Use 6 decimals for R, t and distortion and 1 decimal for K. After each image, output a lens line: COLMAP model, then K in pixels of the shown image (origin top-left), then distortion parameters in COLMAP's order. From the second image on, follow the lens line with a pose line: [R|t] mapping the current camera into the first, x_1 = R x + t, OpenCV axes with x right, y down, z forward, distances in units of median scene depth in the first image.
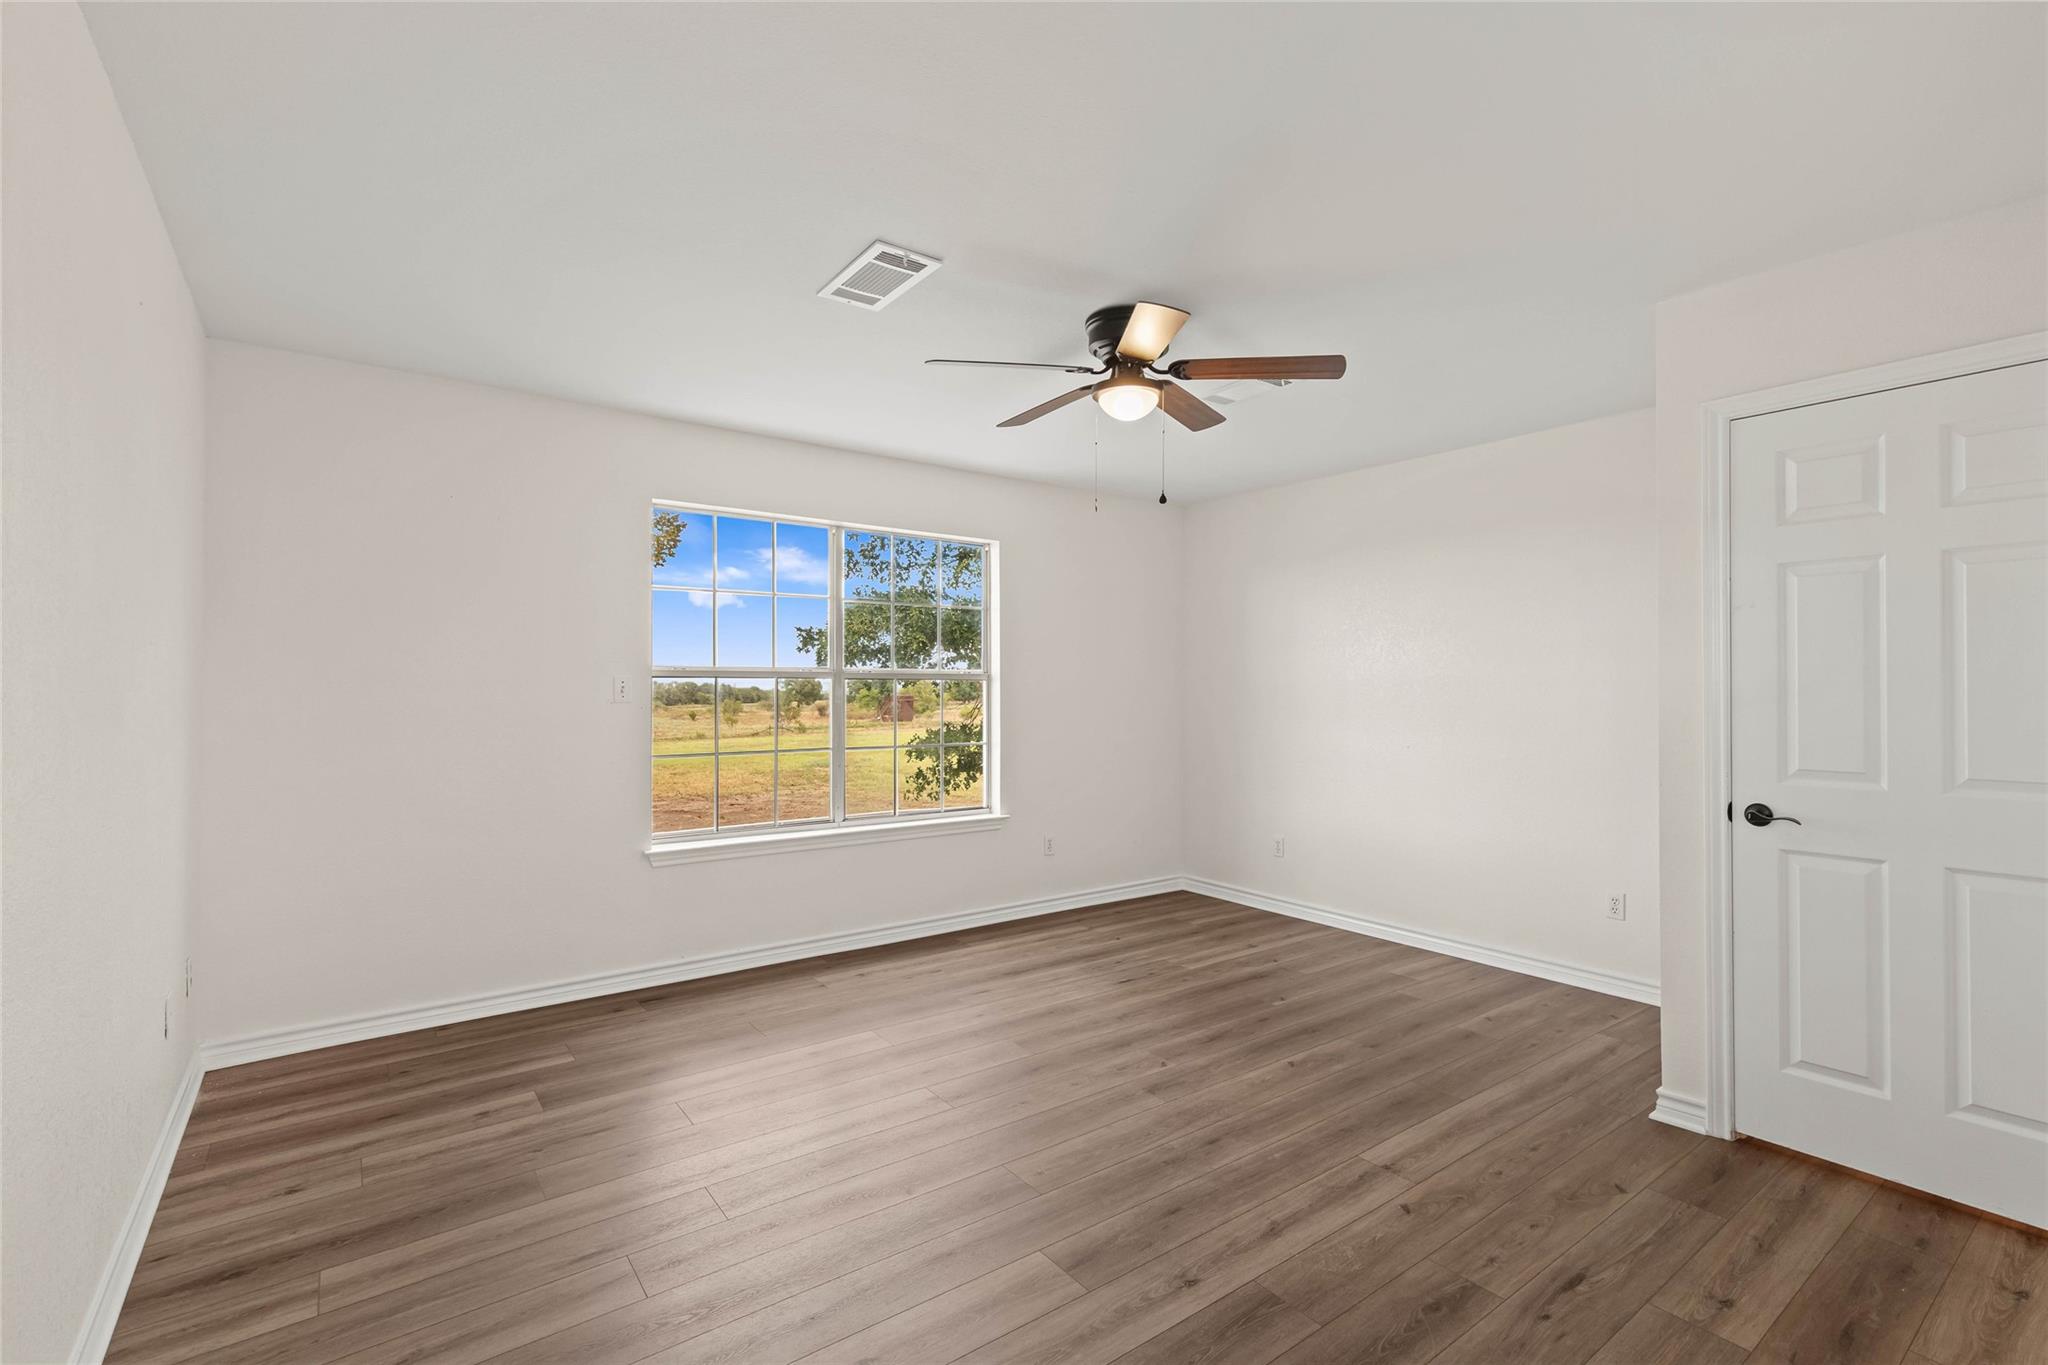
lens RADIAL K [[926.8, 0, 1036.8], [0, 926.8, 693.3], [0, 0, 1]] dist [0.016688, -0.000966]
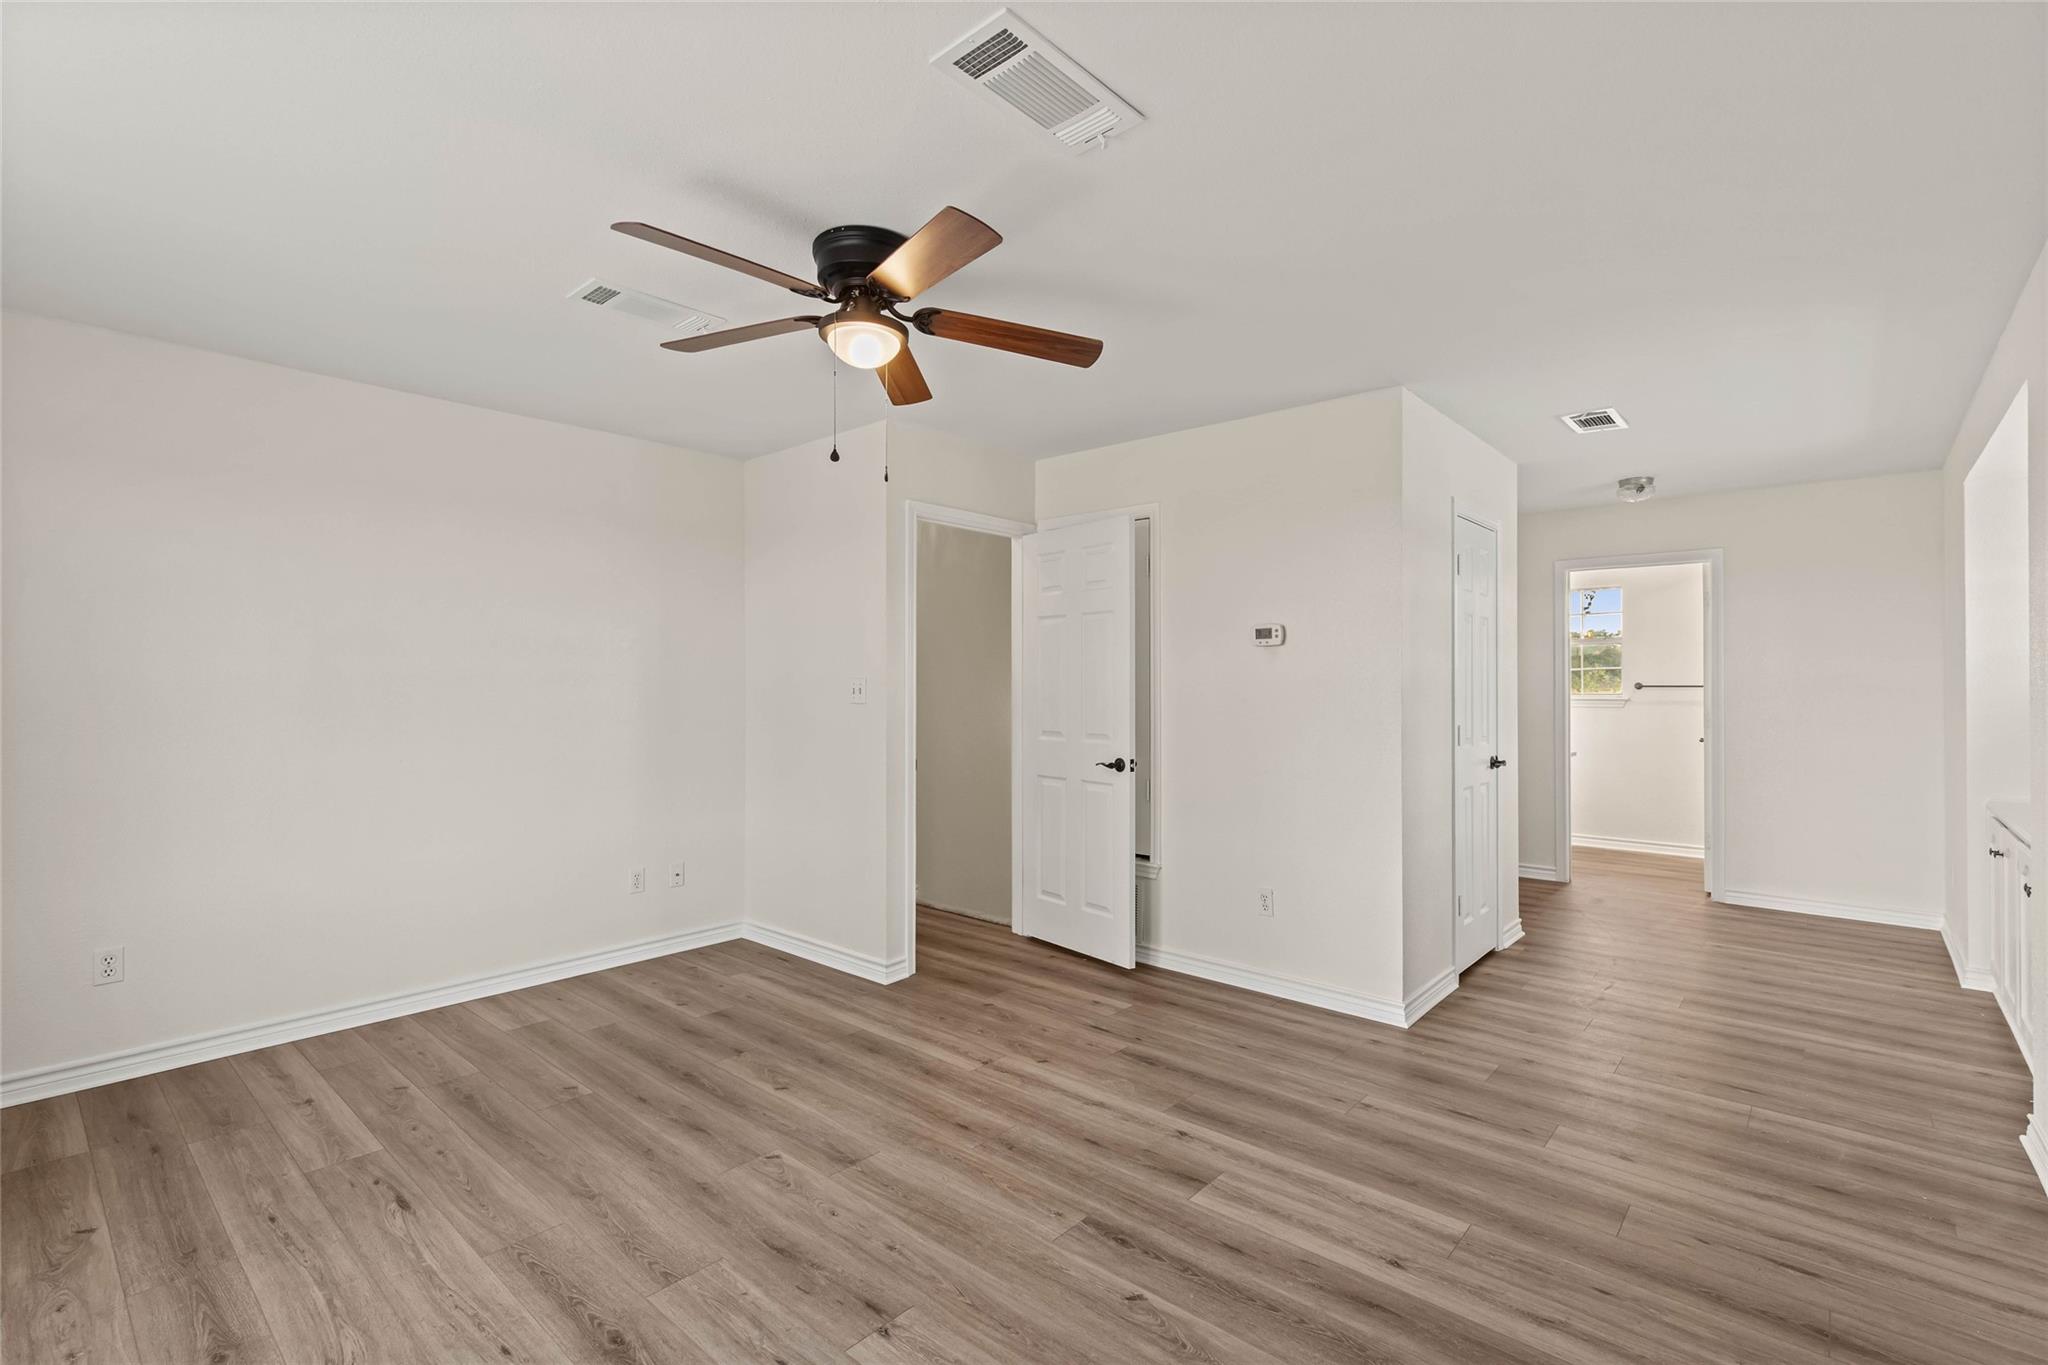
lens RADIAL K [[926.8, 0, 1037.5], [0, 926.8, 671.0], [0, 0, 1]] dist [0.016688, -0.000966]
pose [[-0.221095, 0.017394, 0.975097, -0.647526], [0.000429, 0.999843, -0.017739, -0.003167], [-0.975252, -0.003503, -0.221068, 0.883869]]
